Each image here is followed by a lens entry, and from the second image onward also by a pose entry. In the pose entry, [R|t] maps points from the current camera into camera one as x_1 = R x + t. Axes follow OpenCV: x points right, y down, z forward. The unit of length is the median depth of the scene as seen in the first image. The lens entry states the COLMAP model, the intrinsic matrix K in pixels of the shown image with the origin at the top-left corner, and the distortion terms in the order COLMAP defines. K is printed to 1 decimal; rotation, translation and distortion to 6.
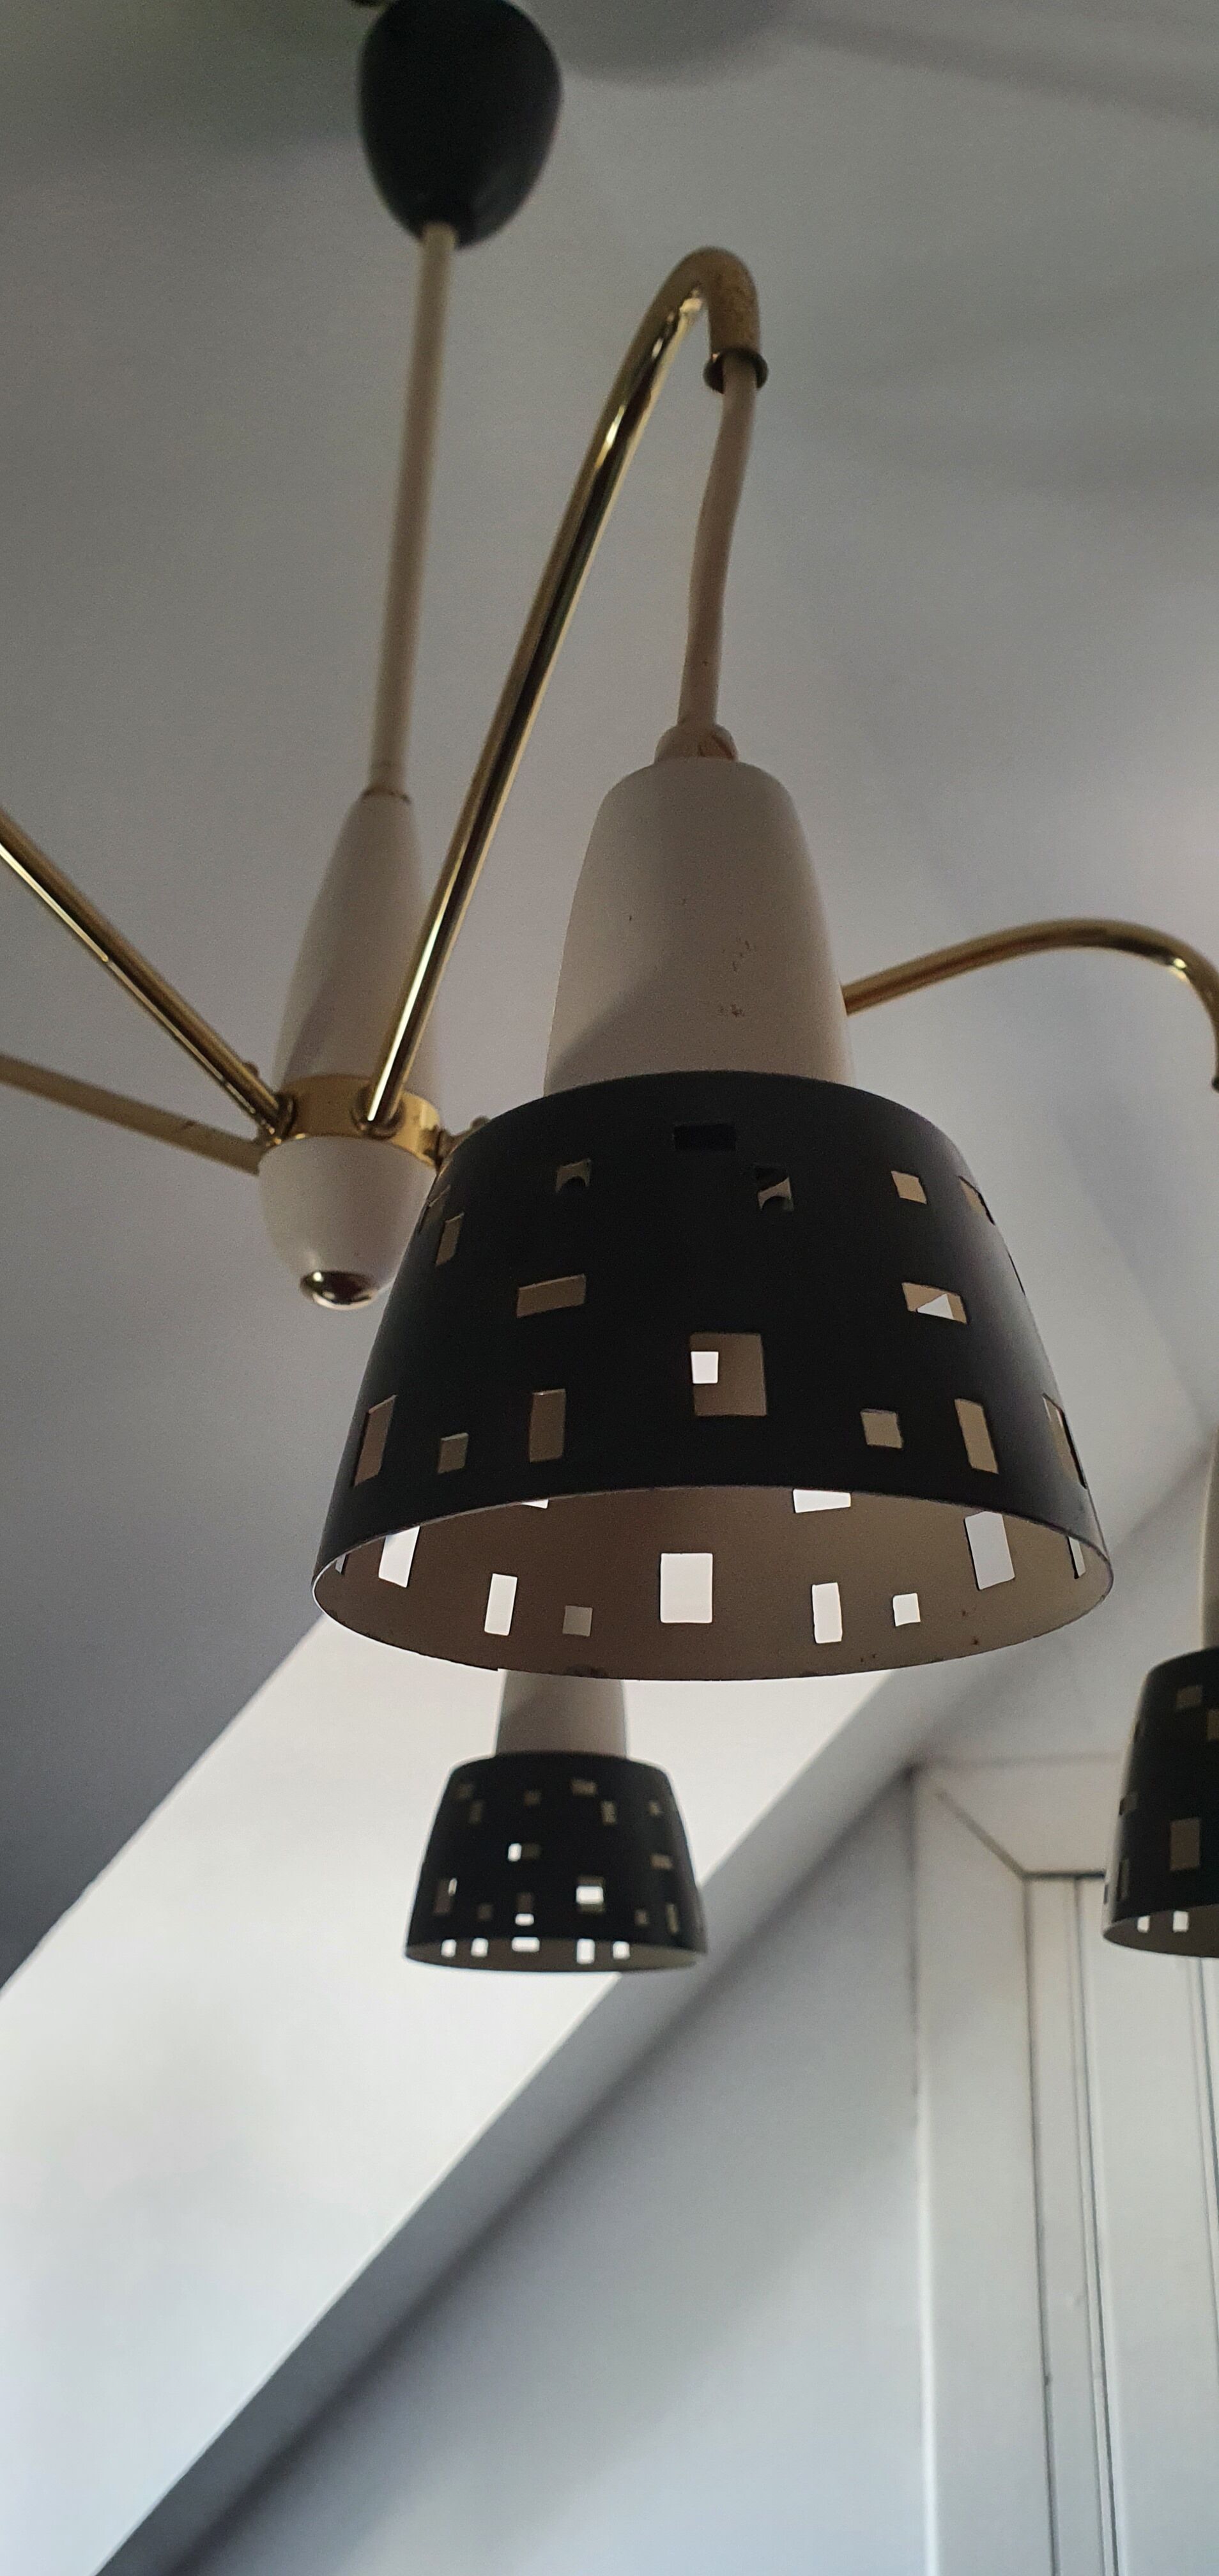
lens RADIAL K [[2155.5, 0, 608.9], [0, 2155.5, 1331.7], [0, 0, 1]] dist [0.005135, -0.000514]
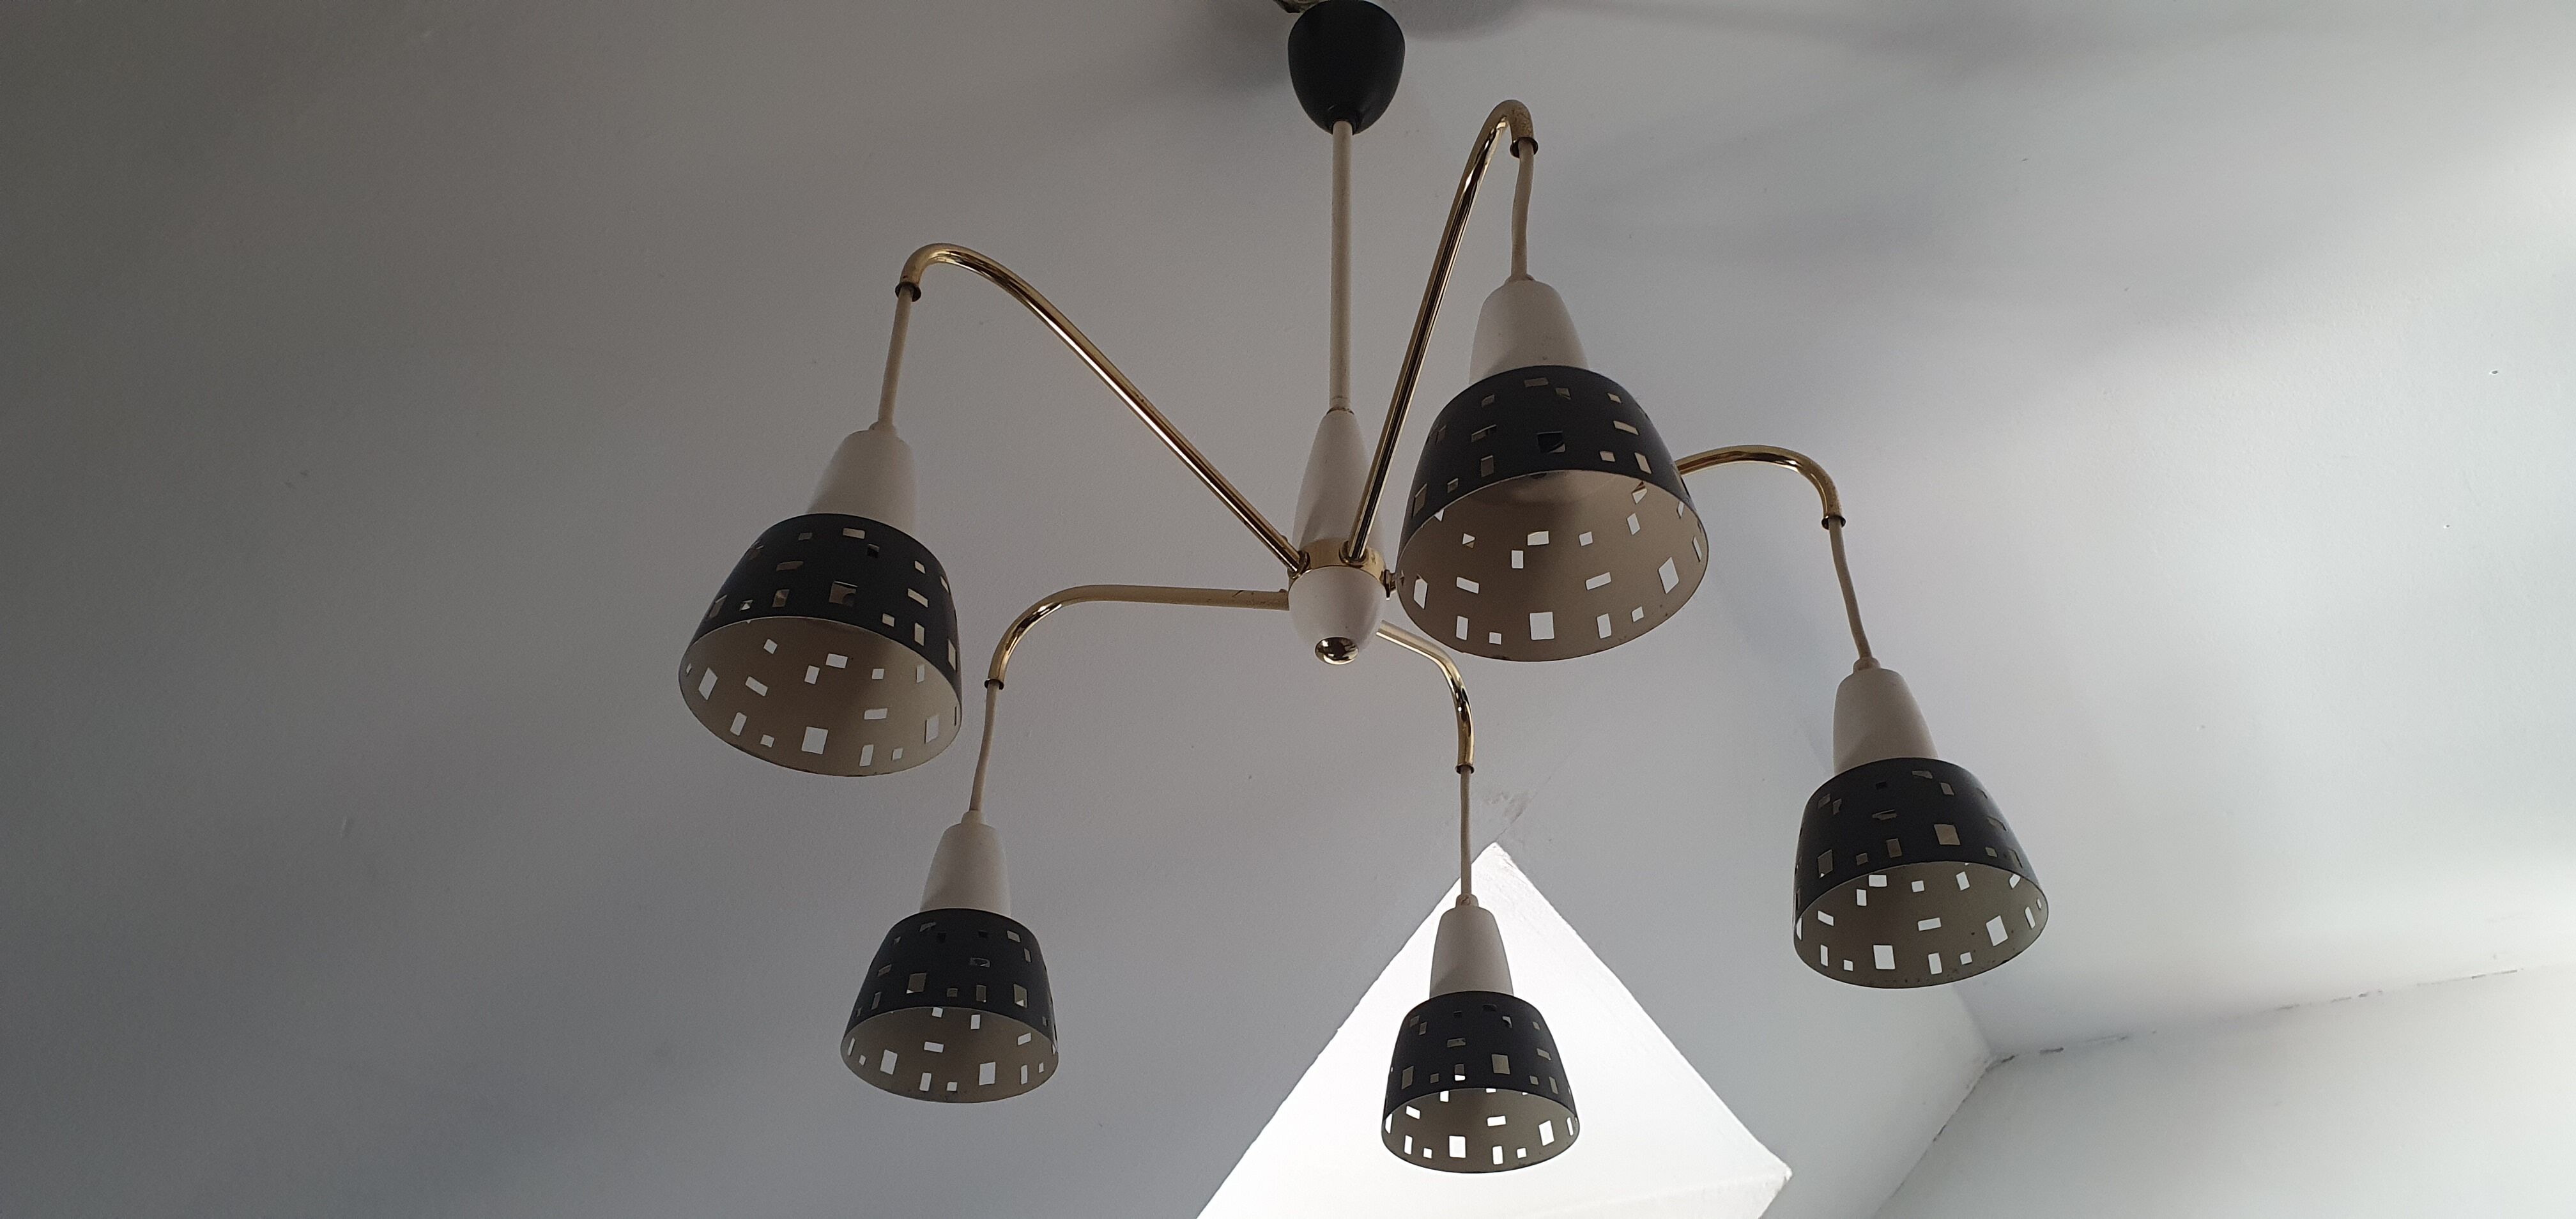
lens RADIAL K [[2084.0, 0, 1288.0], [0, 2084.0, 609.5], [0, 0, 1]] dist [0.215394, -0.000526]
pose [[0.996172, -0.065172, -0.058265, -0.056369], [0.047481, 0.962983, -0.265346, 0.373024], [0.073402, 0.261564, 0.962391, -0.638509]]
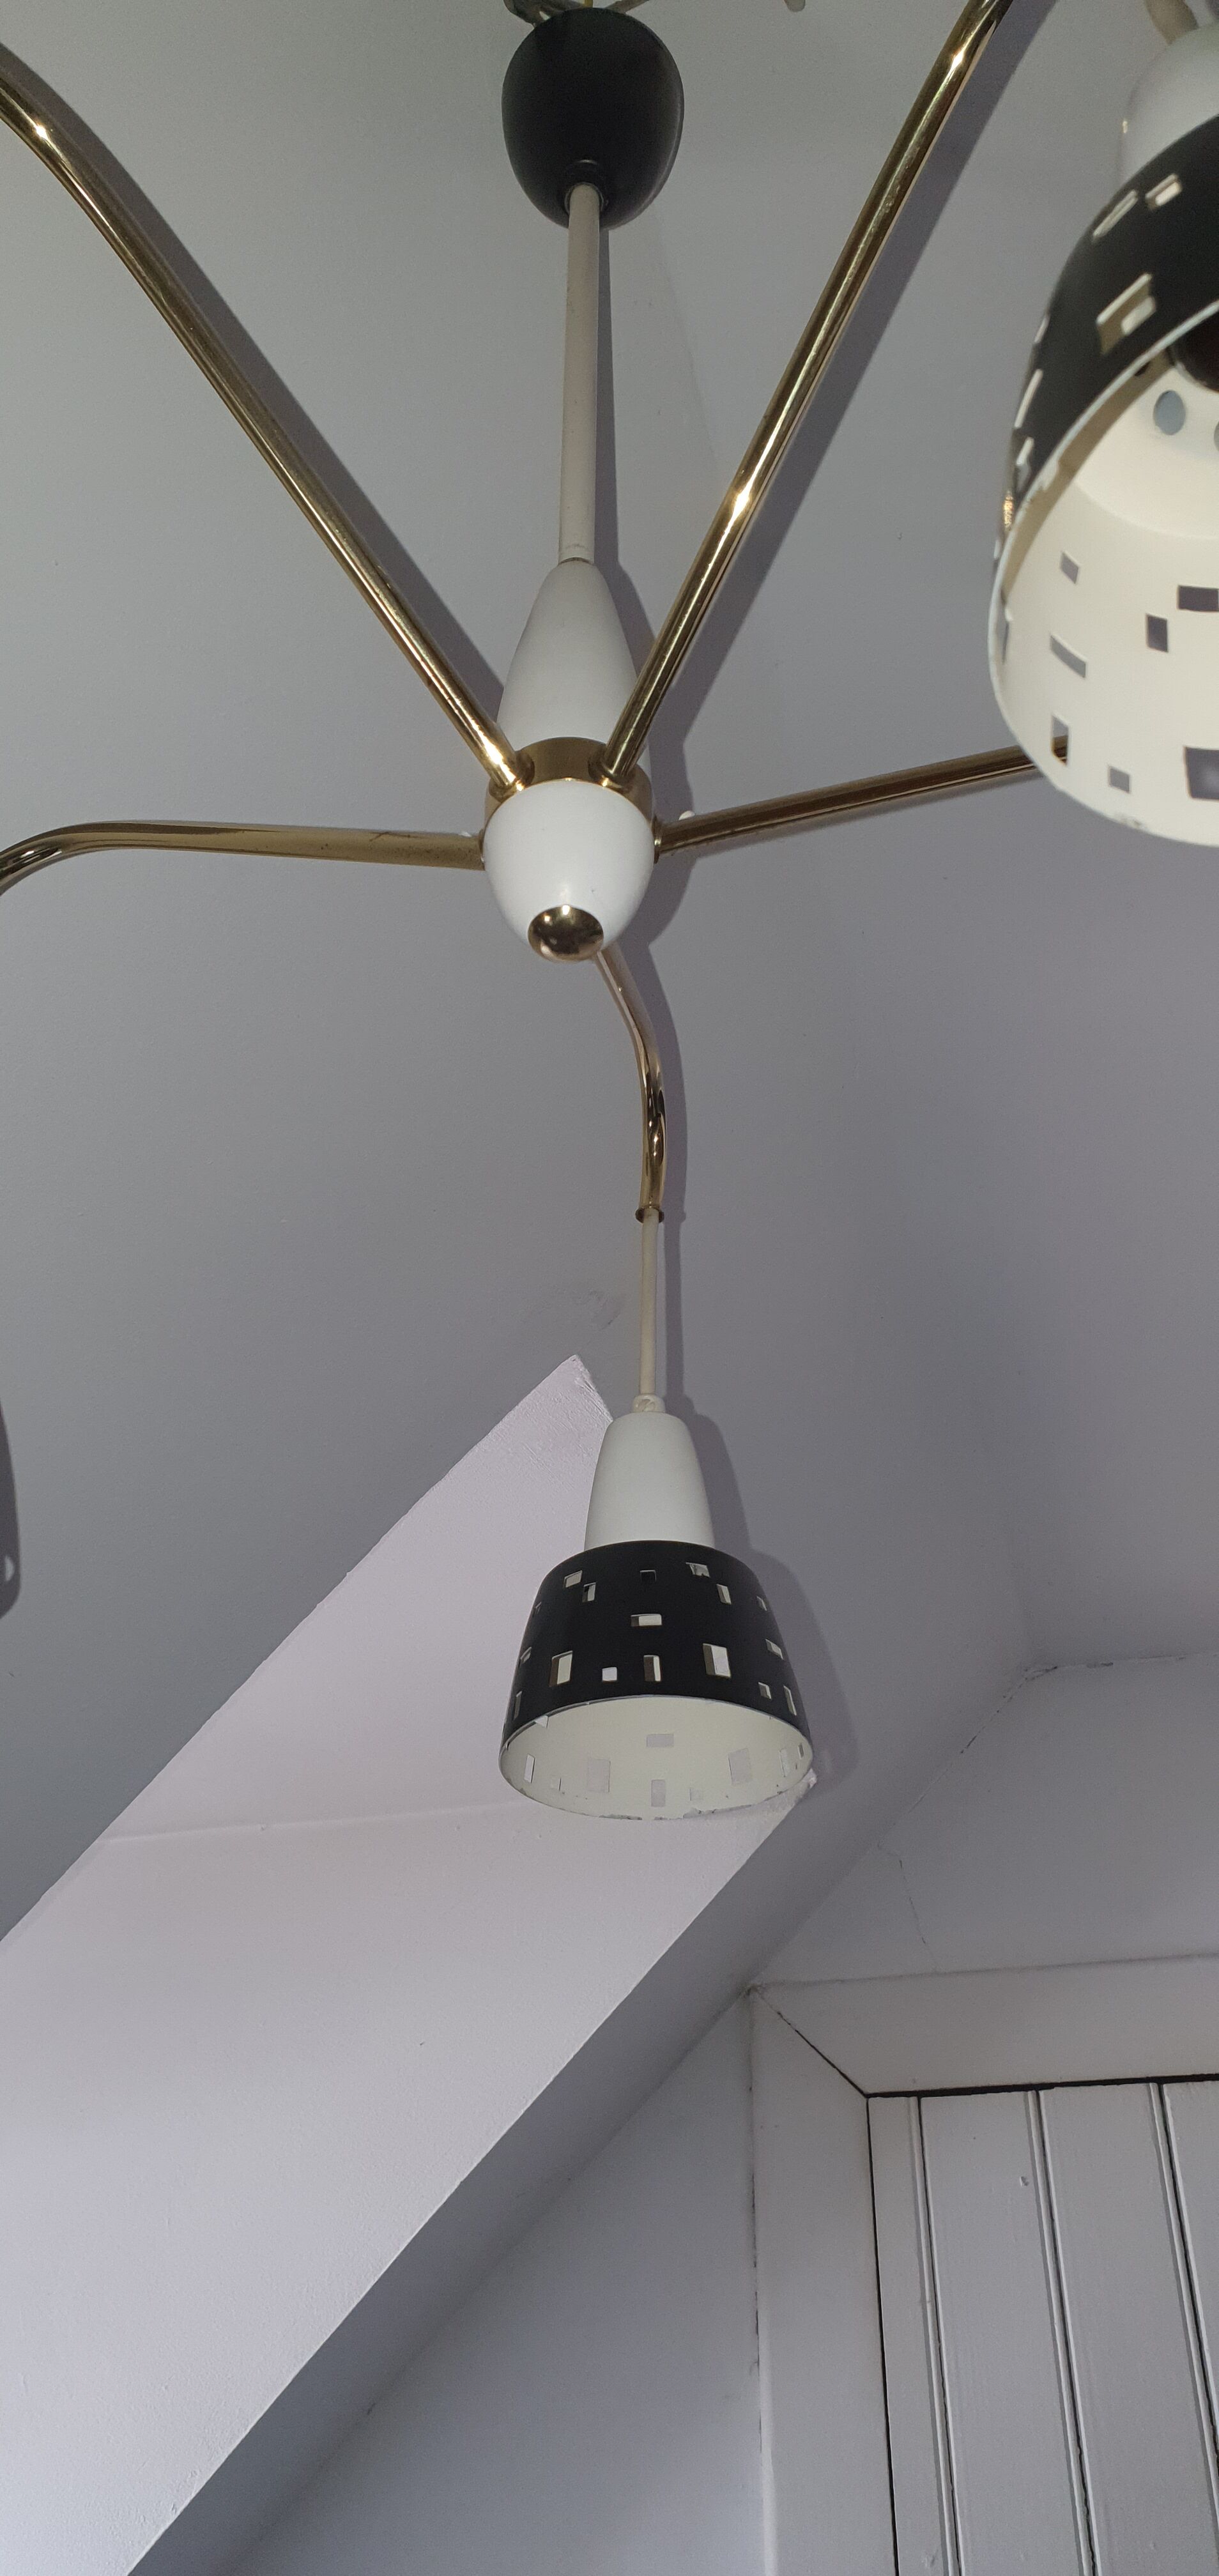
lens RADIAL K [[2112.0, 0, 609.5], [0, 2112.0, 1288.0], [0, 0, 1]] dist [0.017152, 0.004893]
pose [[0.990805, 0.053020, 0.124475, -0.201938], [-0.026579, 0.978366, -0.205165, 0.319730], [-0.132660, 0.199970, 0.970780, 0.045336]]
